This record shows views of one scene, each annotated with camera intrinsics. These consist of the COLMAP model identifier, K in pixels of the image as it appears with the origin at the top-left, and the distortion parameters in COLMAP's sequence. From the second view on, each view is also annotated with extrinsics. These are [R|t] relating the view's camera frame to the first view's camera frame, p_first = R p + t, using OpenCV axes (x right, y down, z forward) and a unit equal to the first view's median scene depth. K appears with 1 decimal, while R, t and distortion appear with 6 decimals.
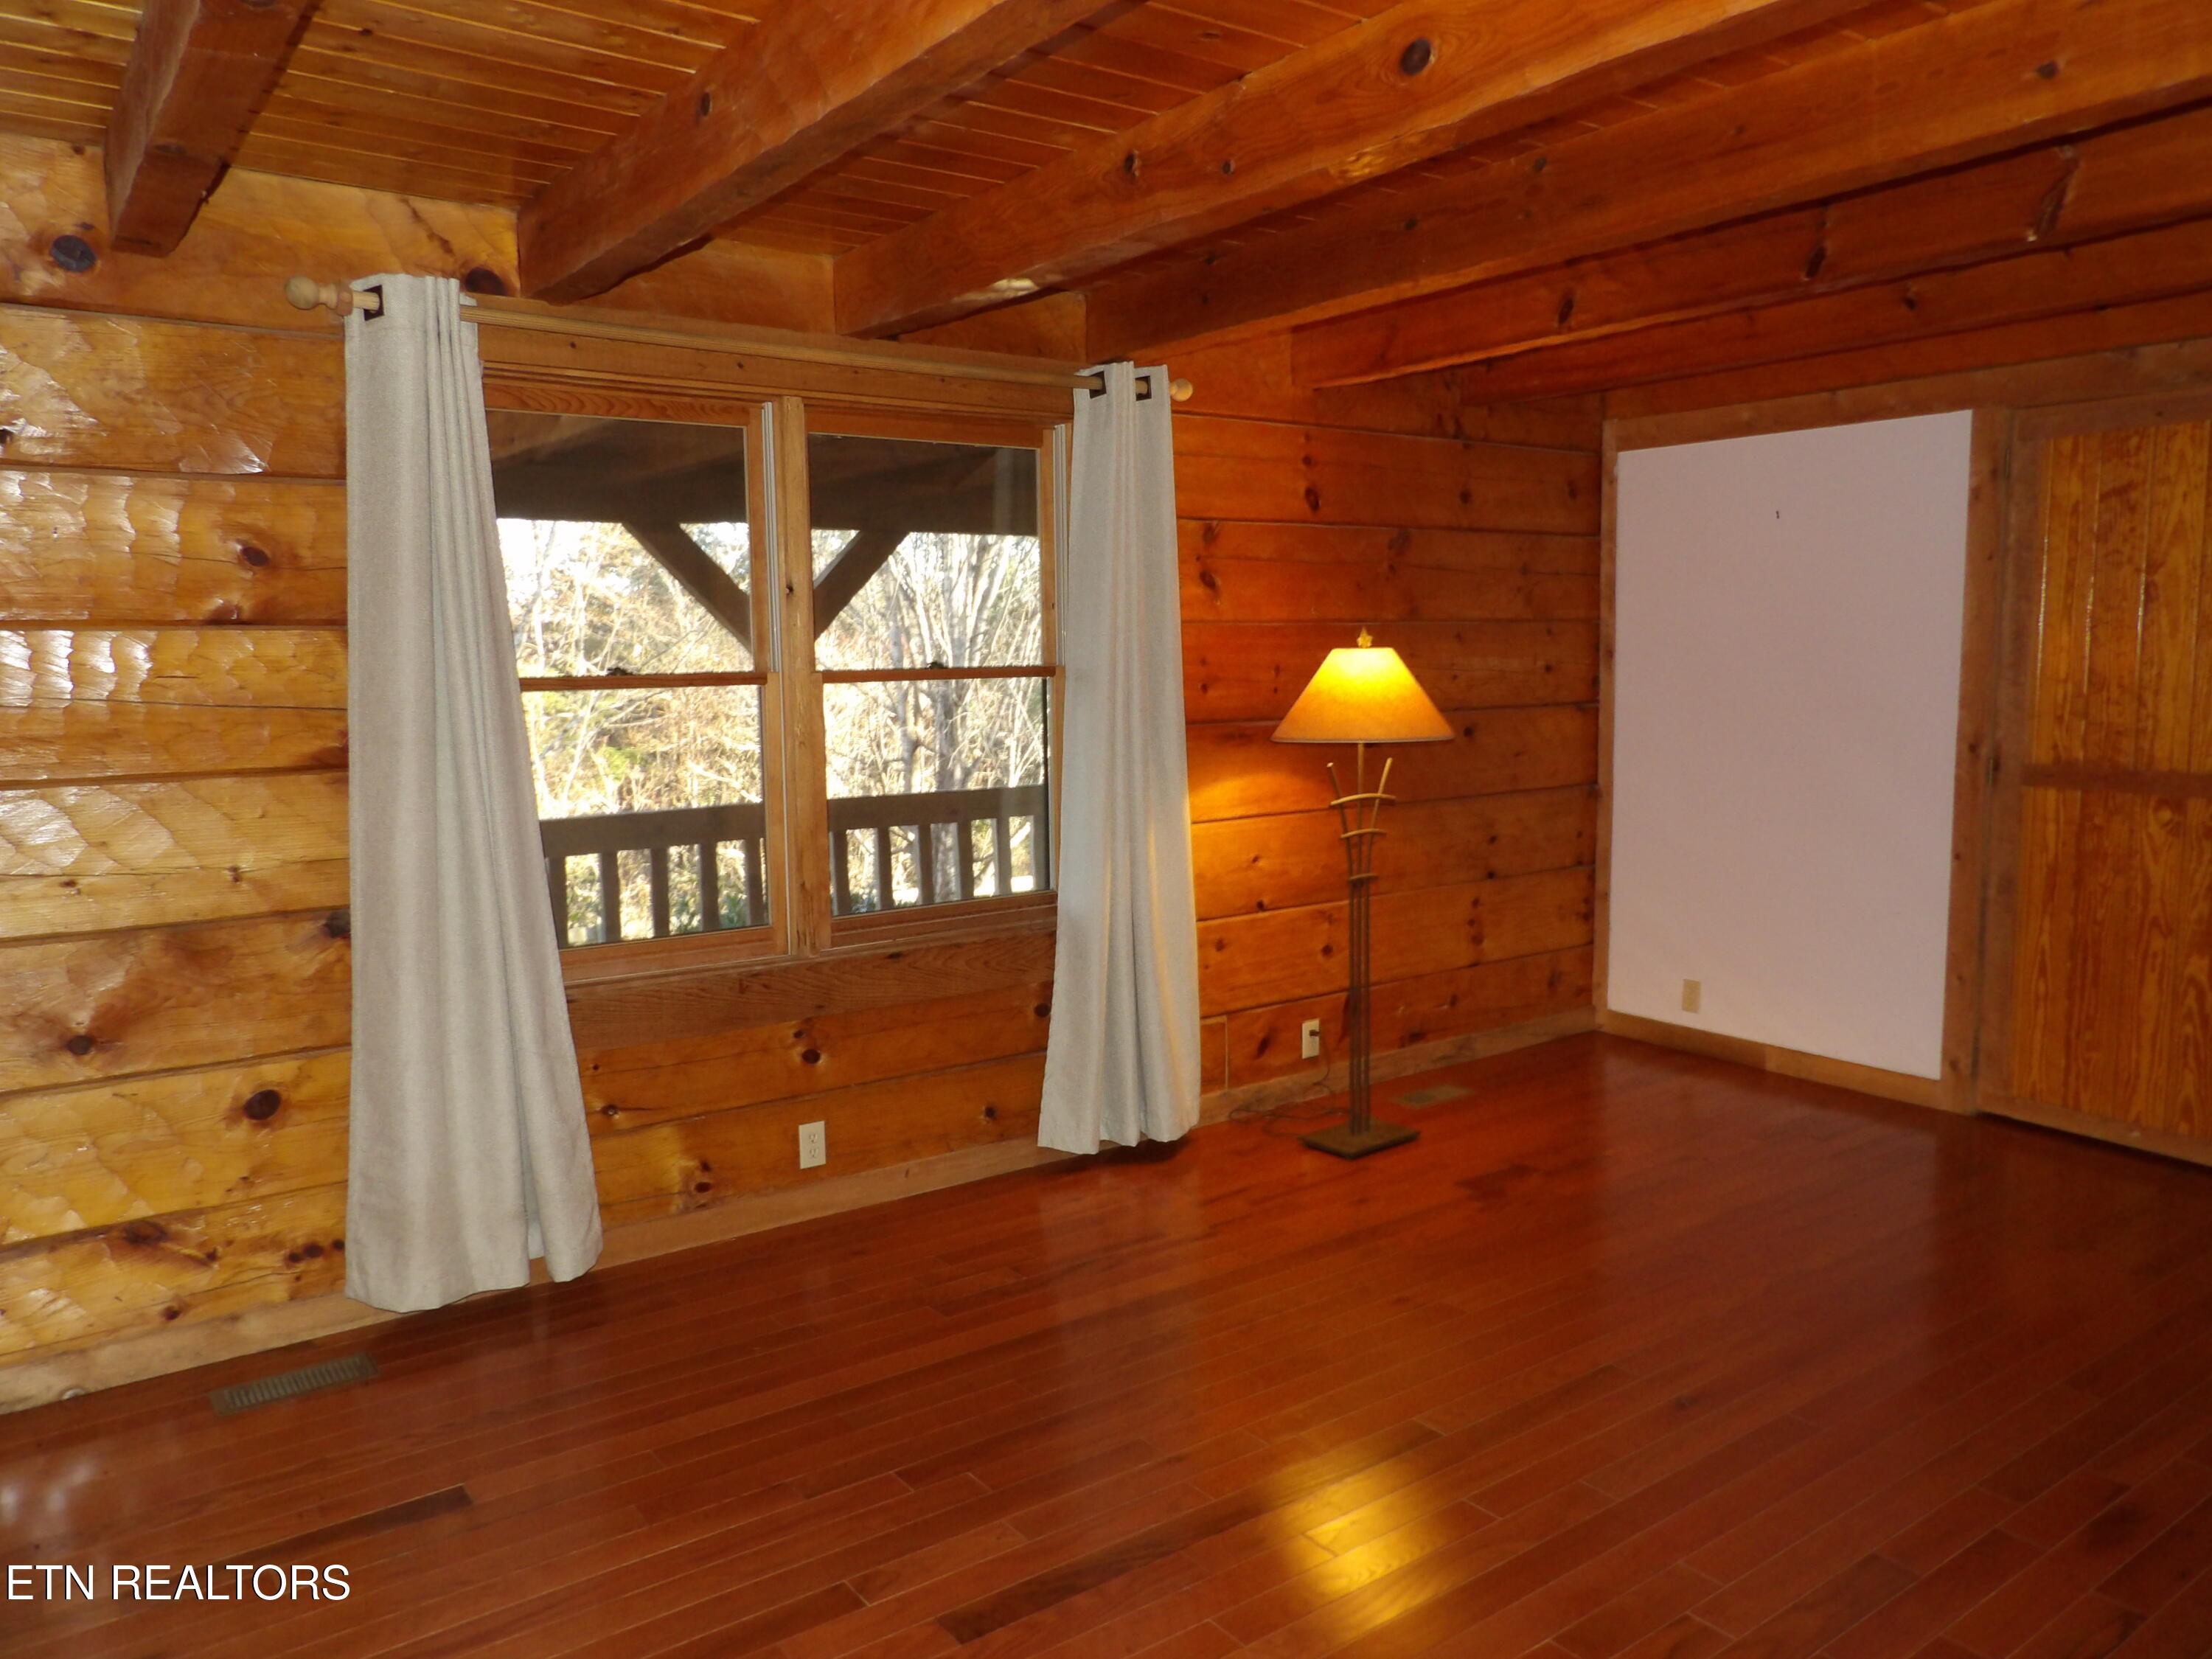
lens RADIAL K [[1590.5, 0, 1116.6], [0, 1590.5, 840.5], [0, 0, 1]] dist [-0.031346, 0.042860]
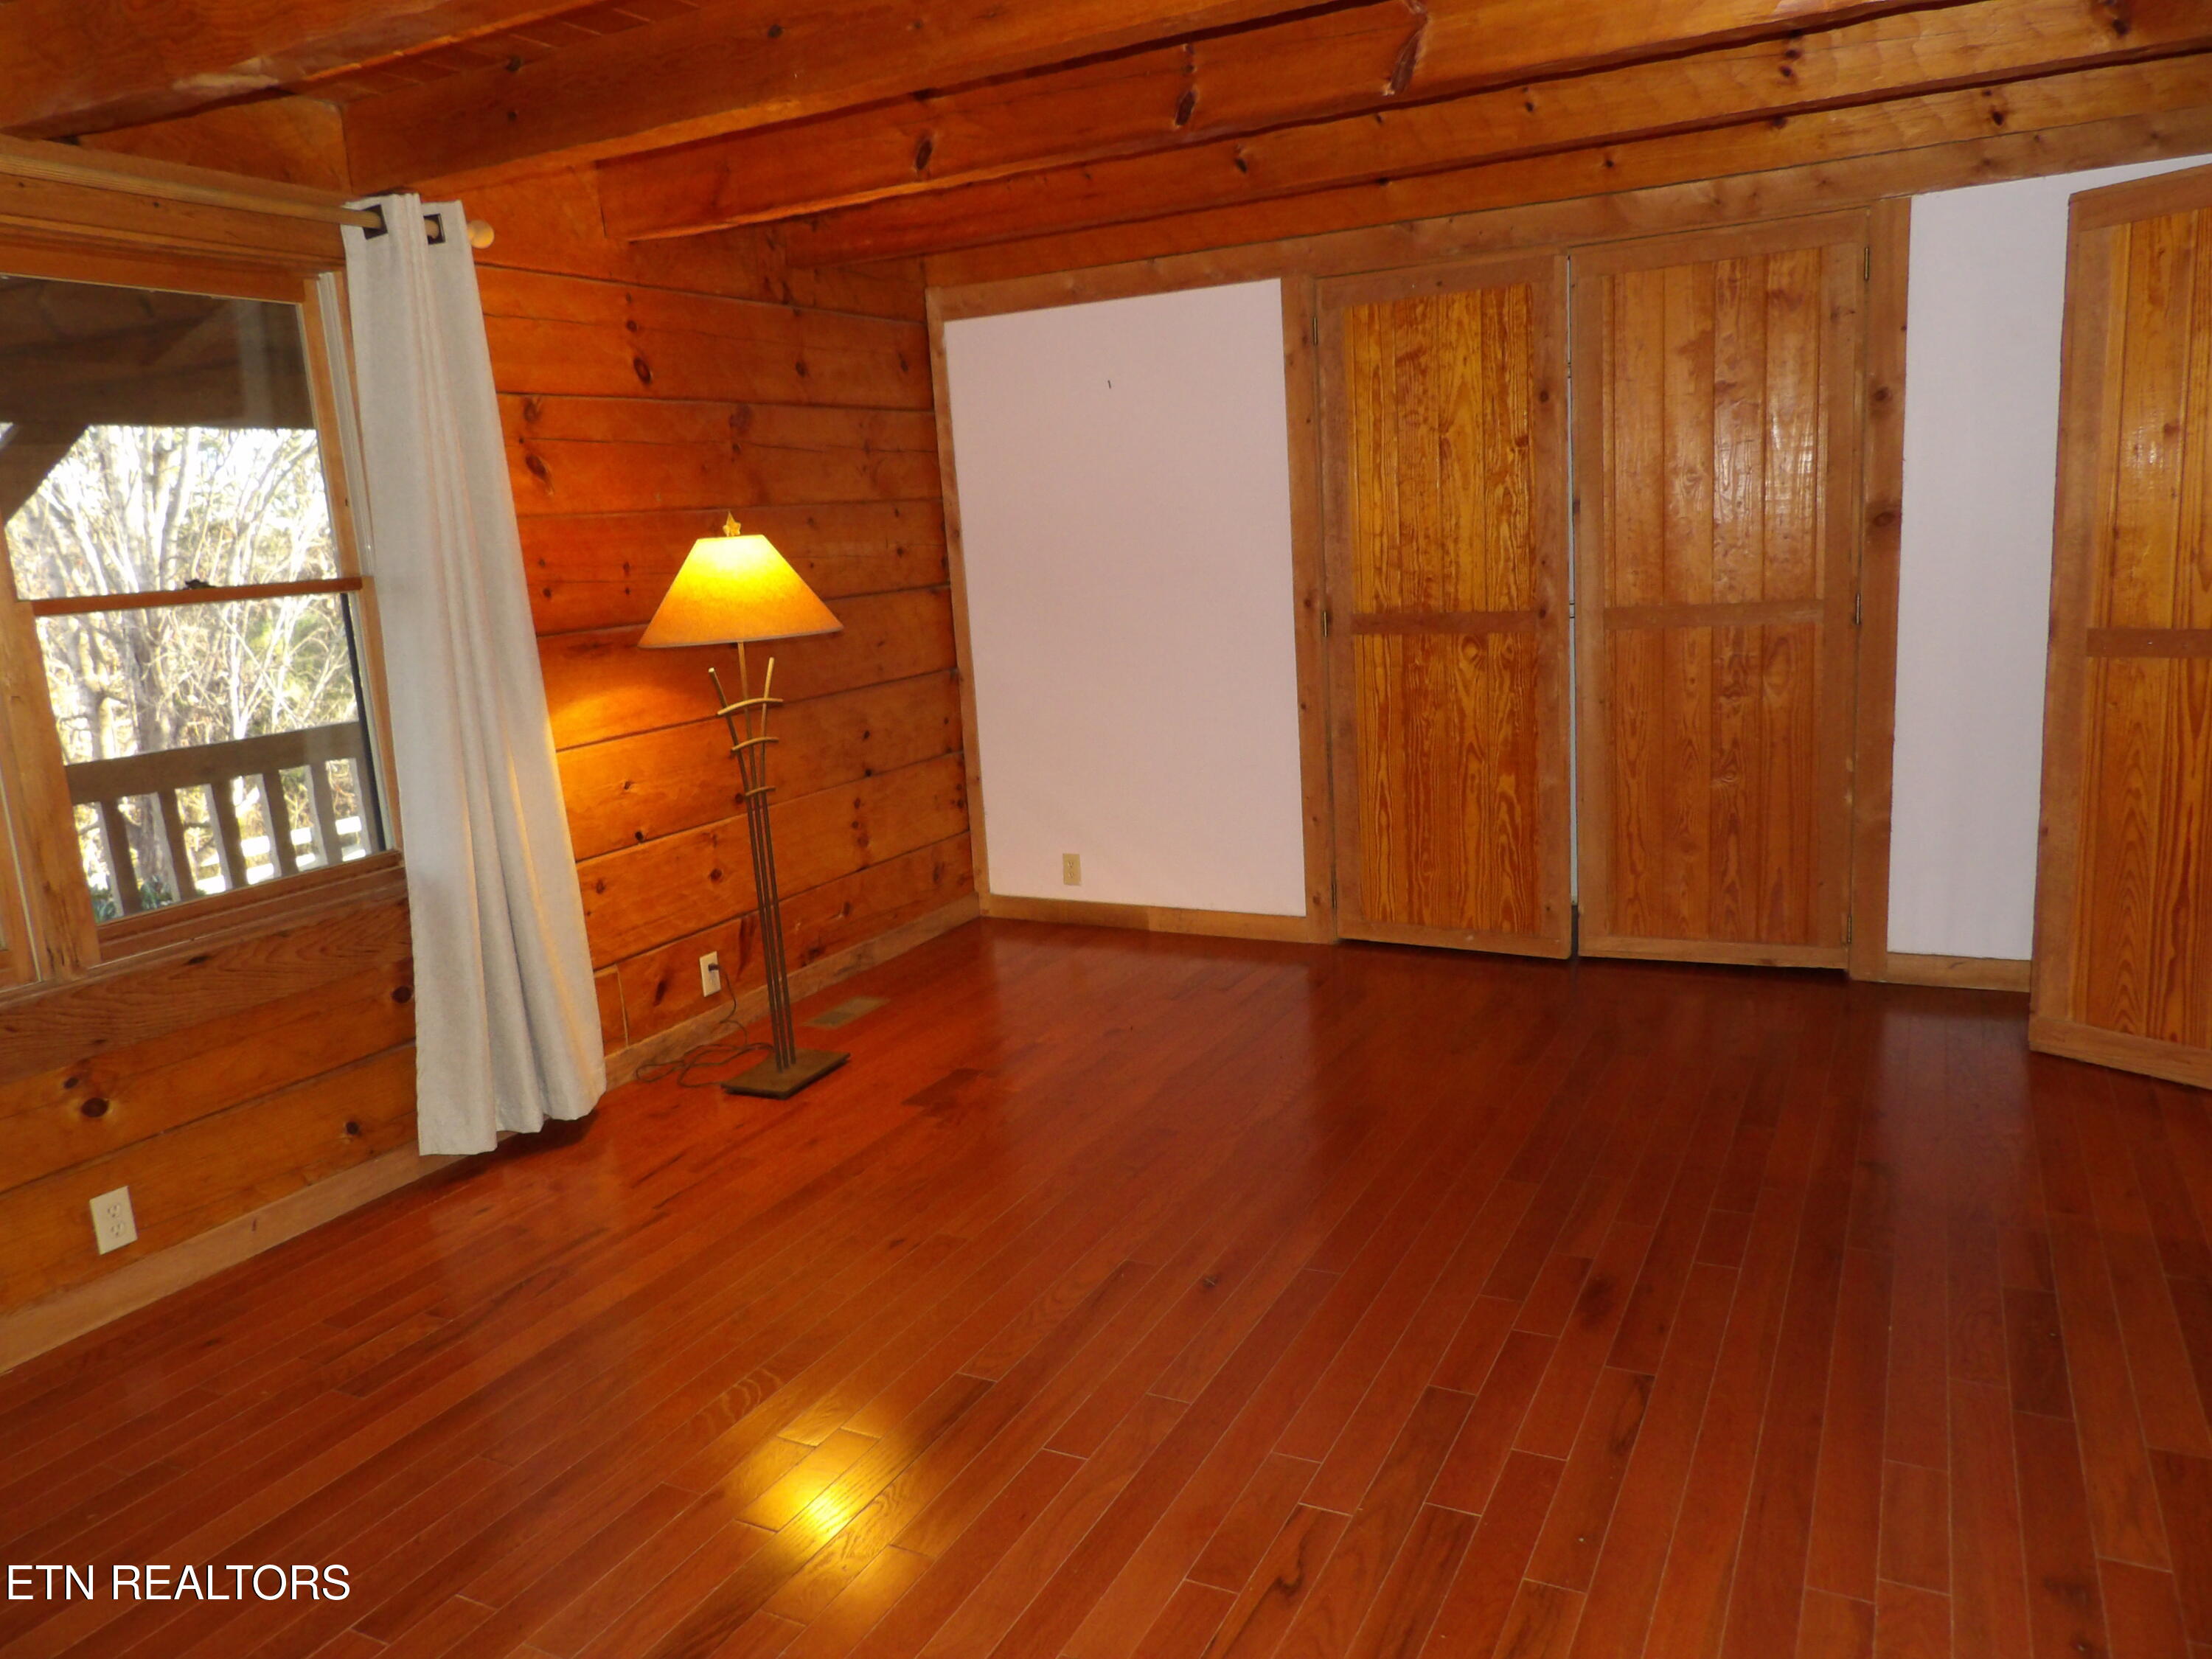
lens RADIAL K [[1590.5, 0, 1113.8], [0, 1590.5, 838.7], [0, 0, 1]] dist [-0.031346, 0.042860]
pose [[0.896641, -0.128972, 0.423559, -0.050989], [0.102907, 0.991142, 0.083953, -0.004845], [-0.430634, -0.031688, 0.901970, 0.094172]]
